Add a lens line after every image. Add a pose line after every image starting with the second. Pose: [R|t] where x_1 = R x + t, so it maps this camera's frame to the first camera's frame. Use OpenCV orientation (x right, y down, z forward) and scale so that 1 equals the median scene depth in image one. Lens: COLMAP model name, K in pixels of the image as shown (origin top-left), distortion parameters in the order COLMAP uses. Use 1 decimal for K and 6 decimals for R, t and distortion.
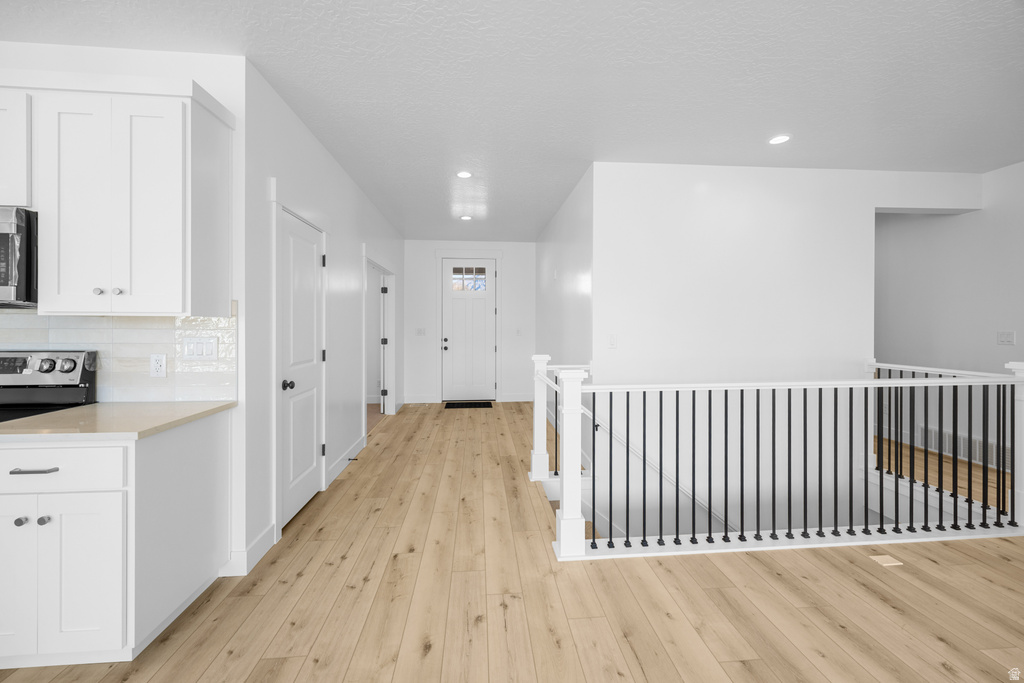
lens RADIAL K [[407.8, 0, 514.2], [0, 407.8, 332.2], [0, 0, 1]] dist [0.002458, 0.000494]
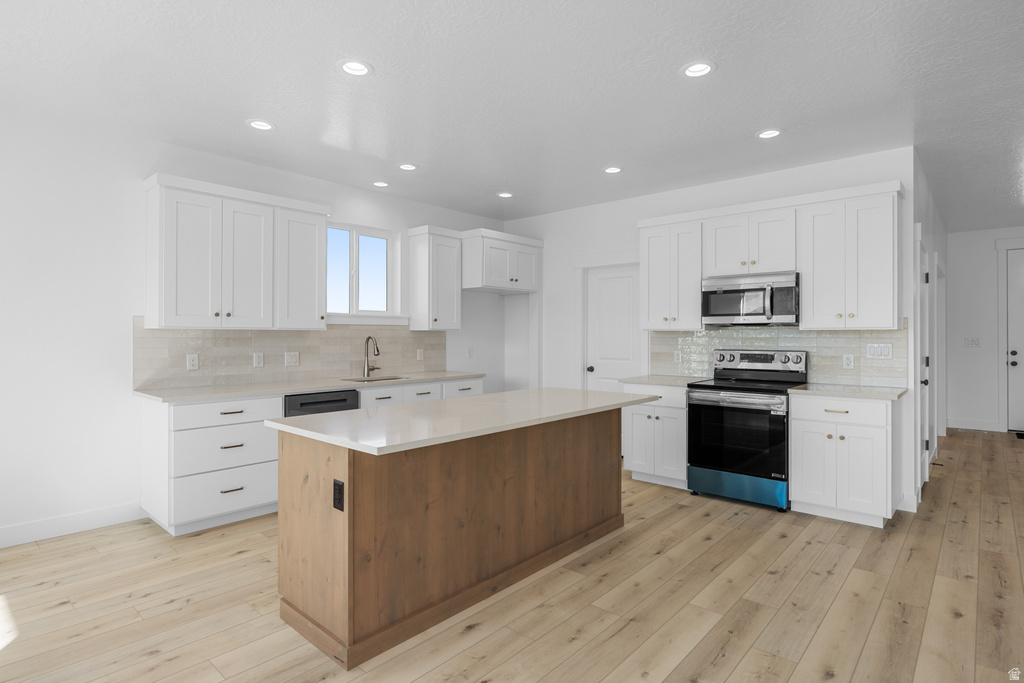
lens RADIAL K [[535.4, 0, 511.1], [0, 535.4, 334.9], [0, 0, 1]] dist [-0.012247, 0.002952]
pose [[0.686167, -0.007258, -0.727408, -0.300955], [-0.006251, 0.999854, -0.015873, 0.022550], [0.727417, 0.015438, 0.686022, -1.386992]]
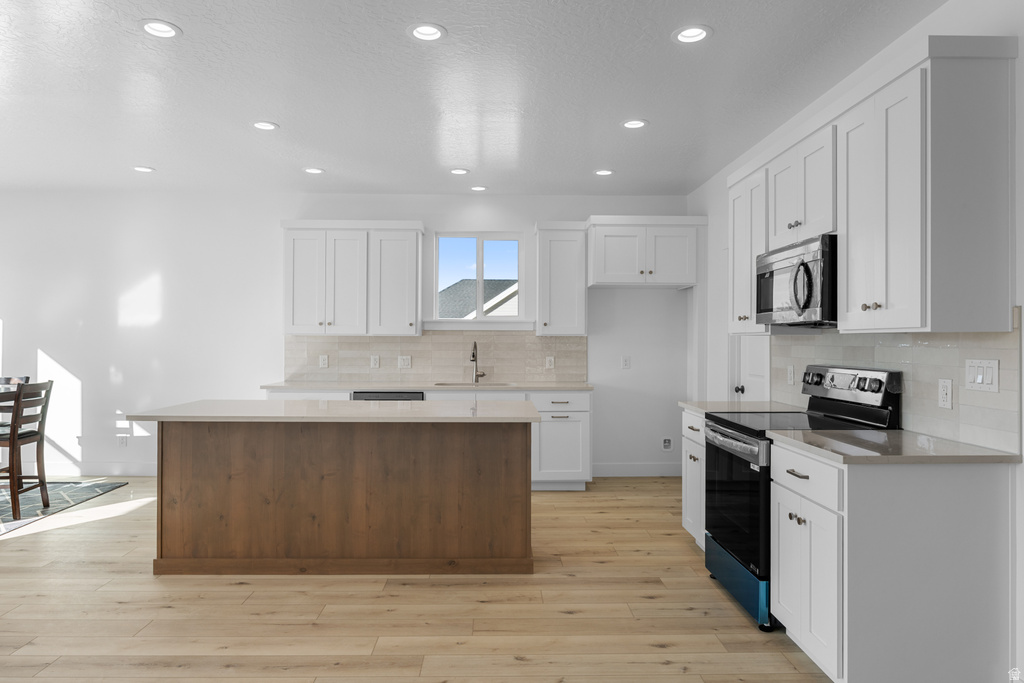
lens RADIAL K [[659.4, 0, 505.8], [0, 659.4, 339.3], [0, 0, 1]] dist [-0.008259, 0.001768]
pose [[-0.074074, -0.010513, -0.997197, 0.502901], [-0.020415, 0.999751, -0.009023, 0.005307], [0.997044, 0.019689, -0.074270, 0.255757]]
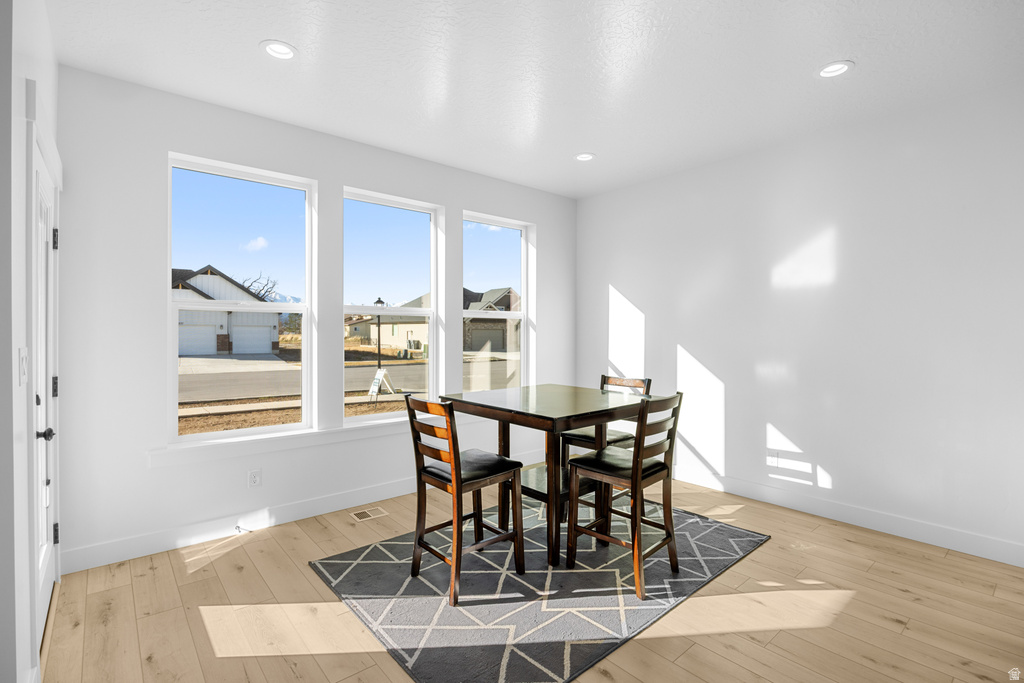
lens RADIAL K [[486.5, 0, 517.7], [0, 486.5, 331.3], [0, 0, 1]] dist [-0.016169, 0.000806]
pose [[-0.811180, -0.007813, -0.584744, -0.662602], [-0.014389, 0.999875, 0.006601, 0.009097], [0.584619, 0.013768, -0.811191, -0.904339]]
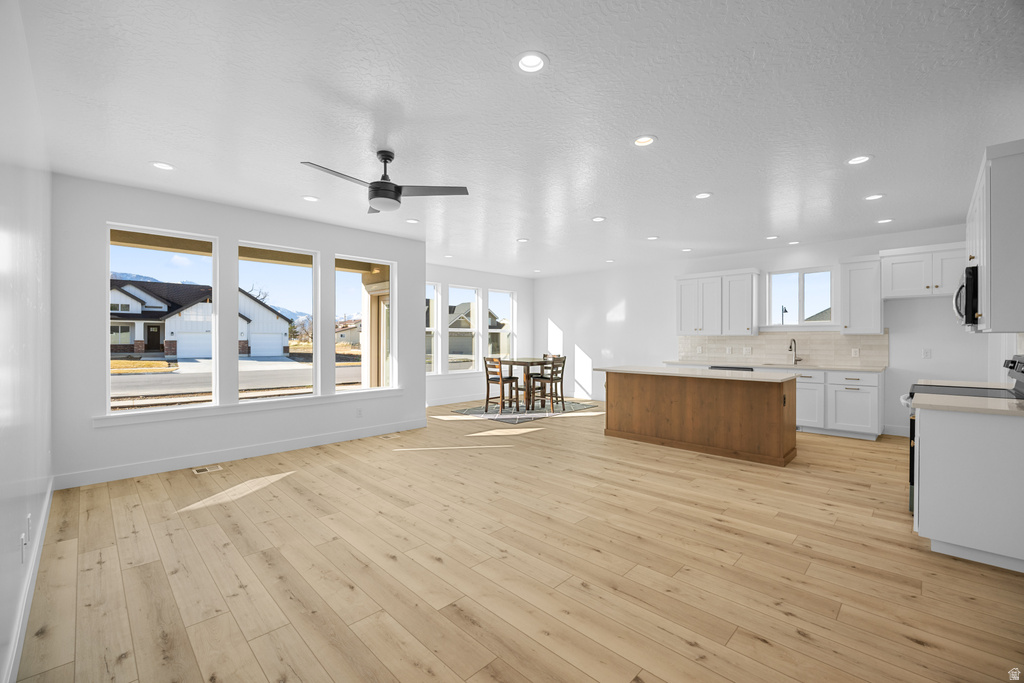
lens RADIAL K [[427.9, 0, 512.3], [0, 427.9, 339.5], [0, 0, 1]] dist [-0.011384, -0.000107]
pose [[-0.765417, -0.004844, -0.643516, 1.105026], [-0.014521, 0.999847, 0.009745, -0.003041], [0.643371, 0.016803, -0.765370, 0.980546]]
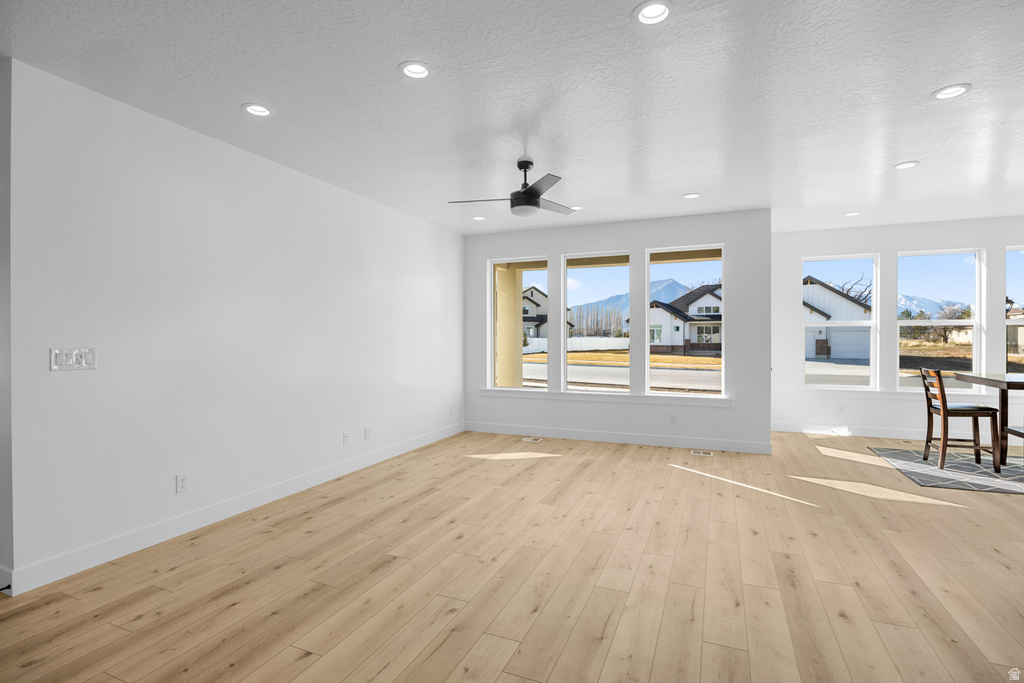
lens RADIAL K [[486.5, 0, 513.0], [0, 486.5, 350.2], [0, 0, 1]] dist [-0.016169, 0.000806]
pose [[-0.882394, -0.016487, 0.470221, -0.469029], [0.003334, 0.999142, 0.041289, -0.012936], [-0.470499, 0.038000, -0.881582, 1.182724]]
